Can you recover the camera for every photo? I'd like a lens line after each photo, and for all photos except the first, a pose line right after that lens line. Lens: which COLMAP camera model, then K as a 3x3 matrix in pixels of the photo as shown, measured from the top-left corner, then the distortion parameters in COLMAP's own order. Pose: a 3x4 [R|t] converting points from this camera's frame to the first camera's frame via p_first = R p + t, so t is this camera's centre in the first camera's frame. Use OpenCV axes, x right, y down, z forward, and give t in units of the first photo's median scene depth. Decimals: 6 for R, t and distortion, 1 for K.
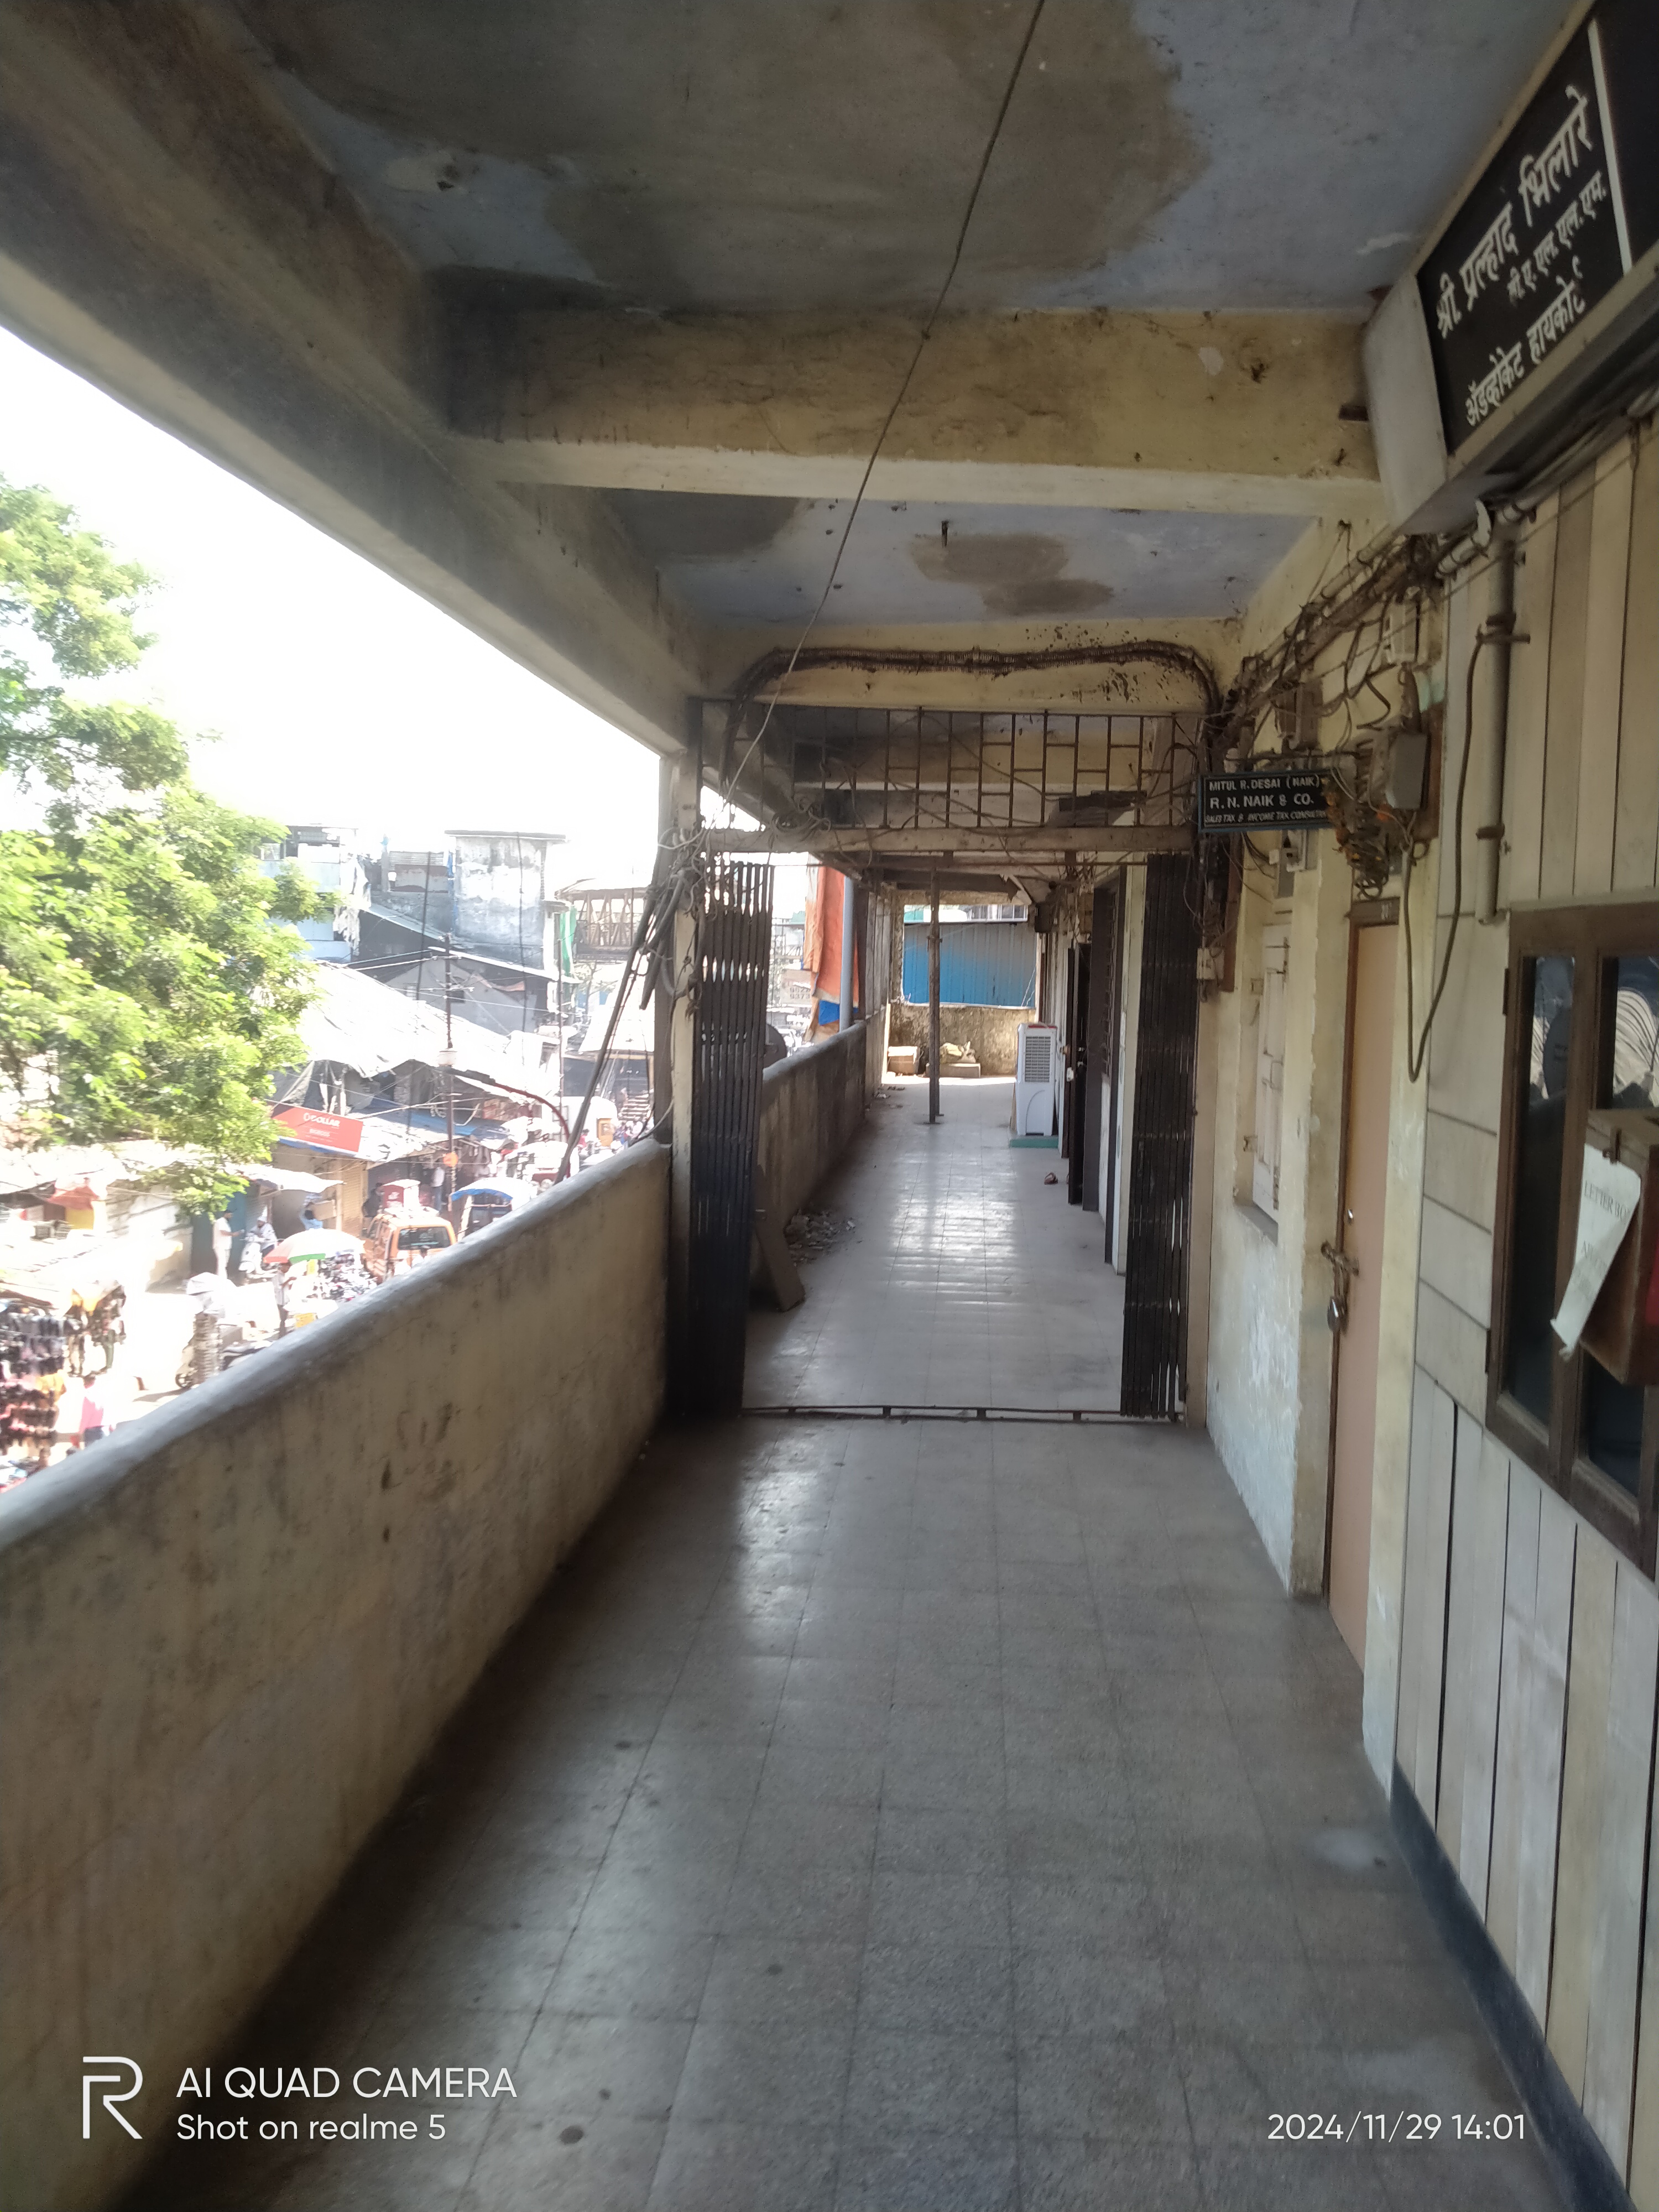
lens RADIAL K [[1866.4, 0, 829.5], [0, 1866.4, 1106.0], [0, 0, 1]] dist [0.006123, 0.004647]
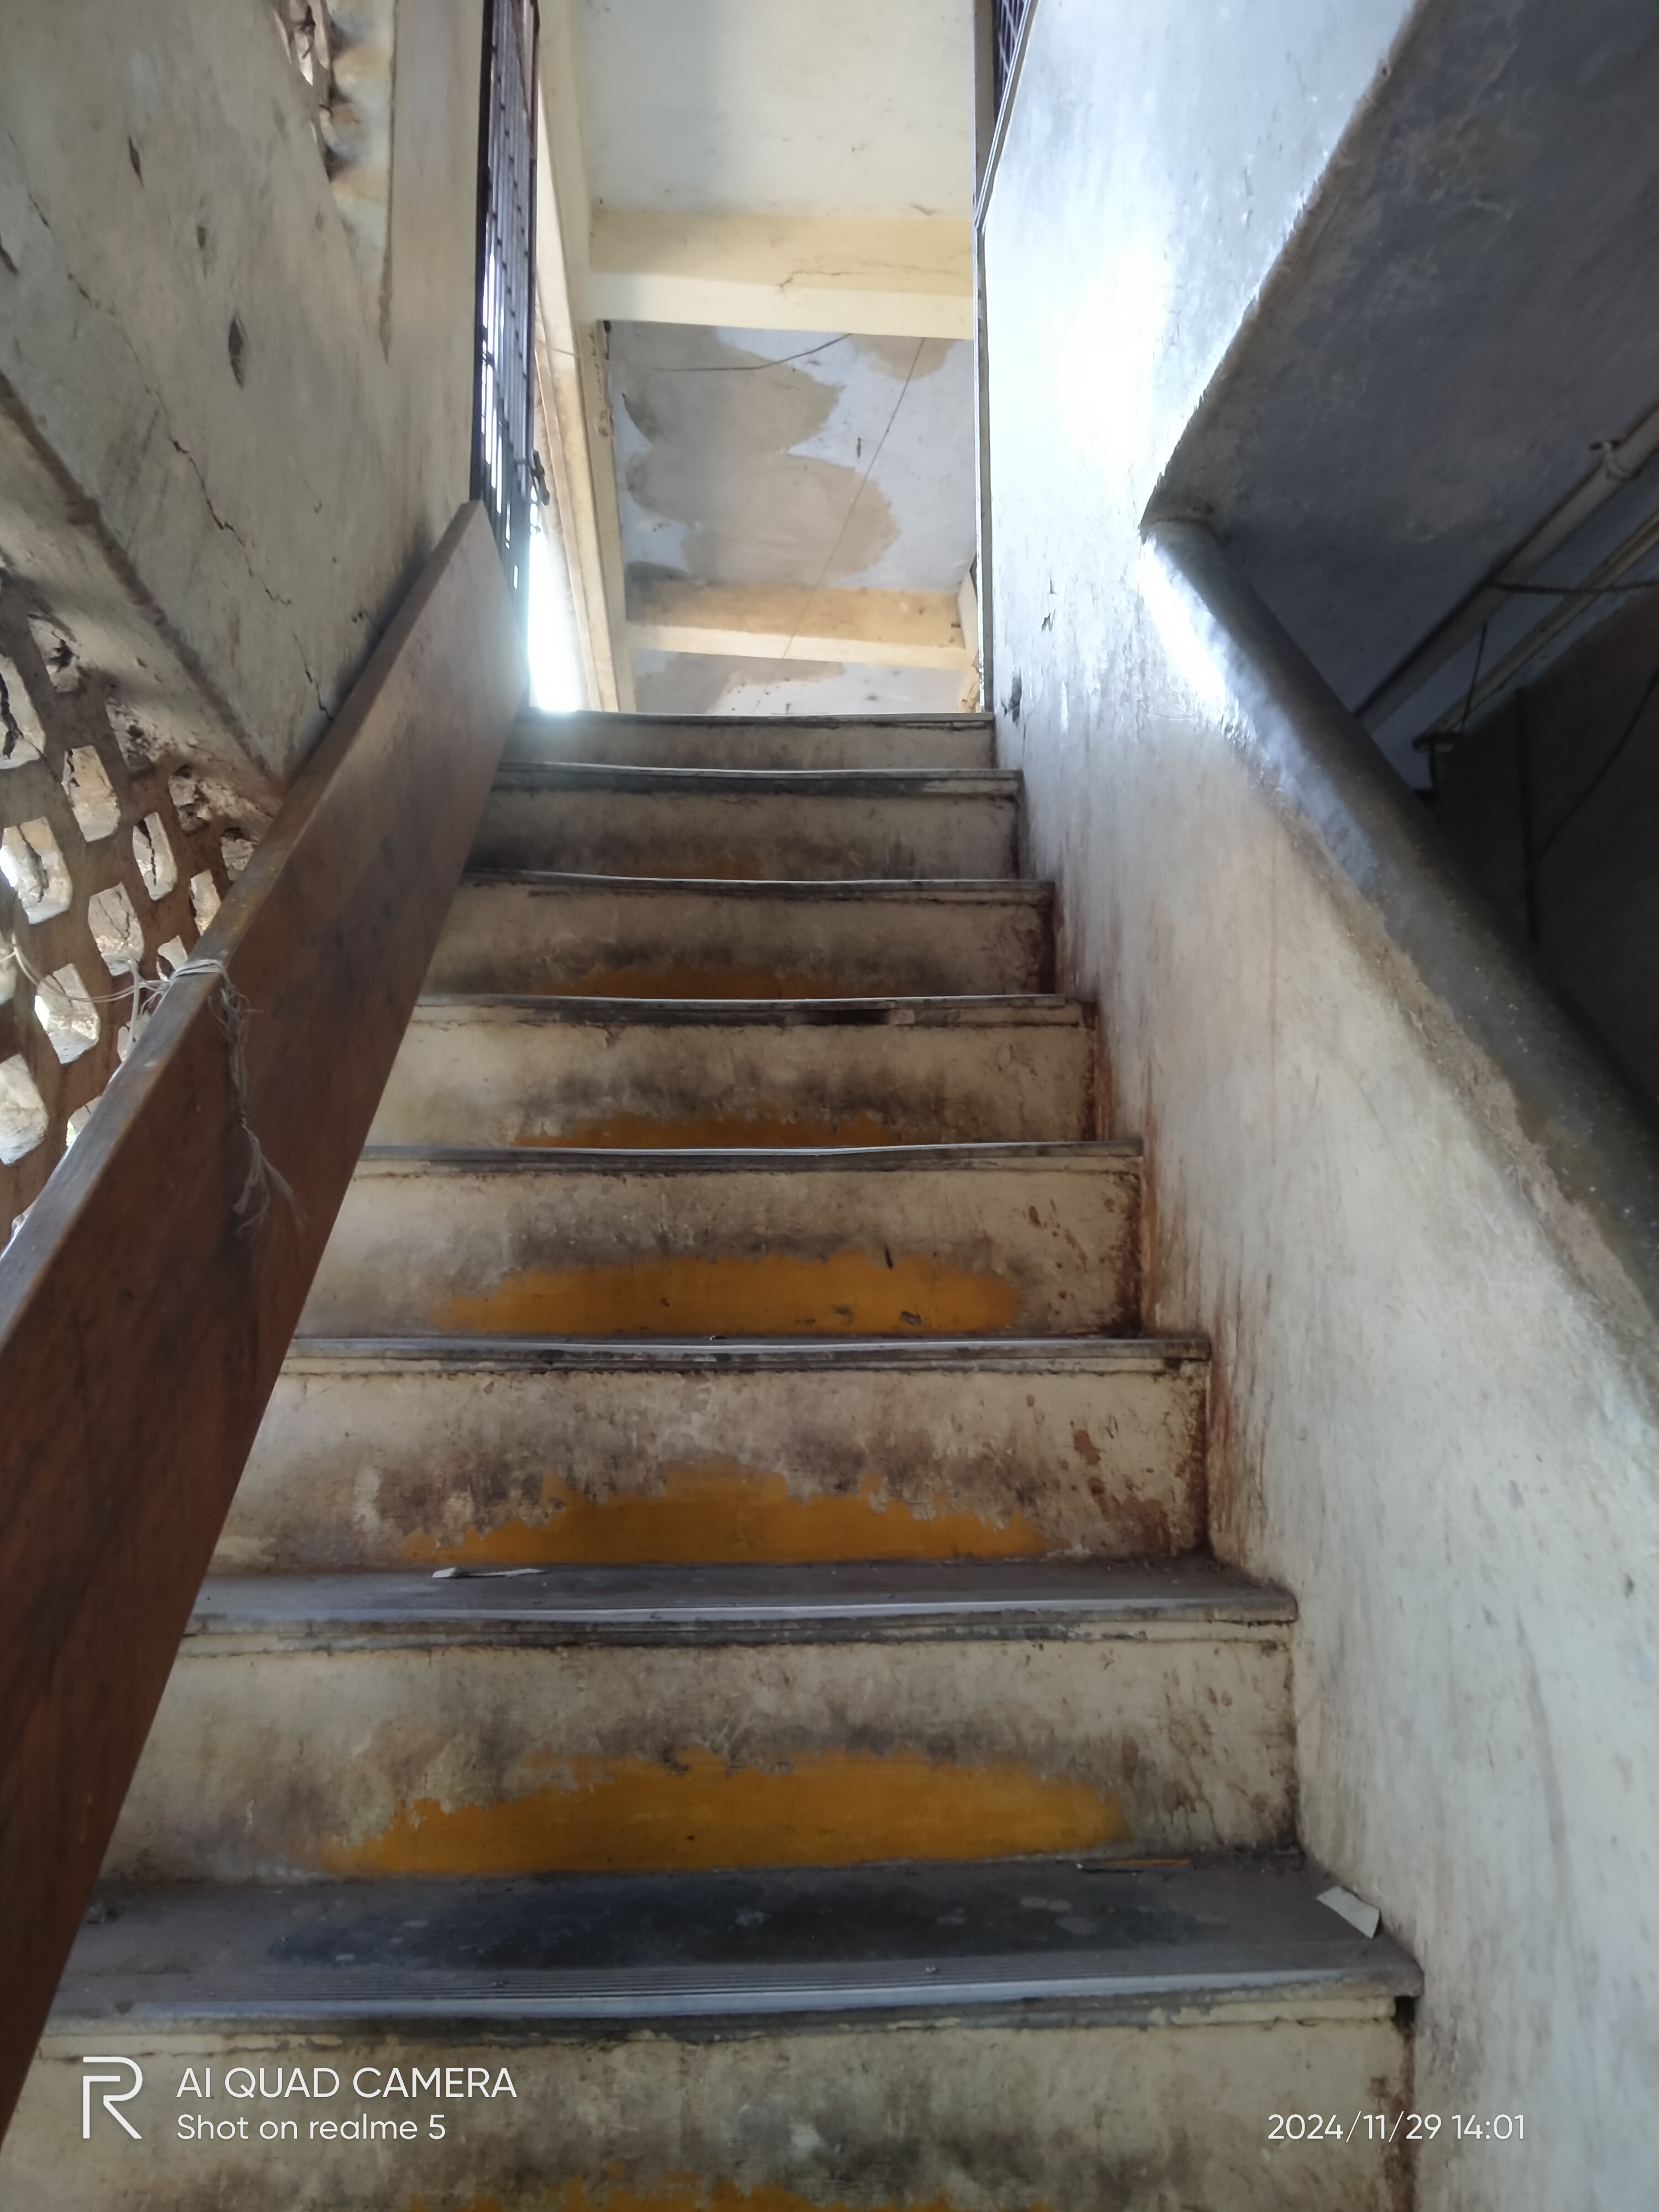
lens RADIAL K [[1866.4, 0, 829.5], [0, 1866.4, 1106.0], [0, 0, 1]] dist [0.006123, 0.004647]
pose [[0.988755, -0.002311, 0.149524, -0.320165], [0.035787, 0.974484, -0.221584, 0.930259], [-0.145197, 0.224444, 0.963609, -1.480845]]
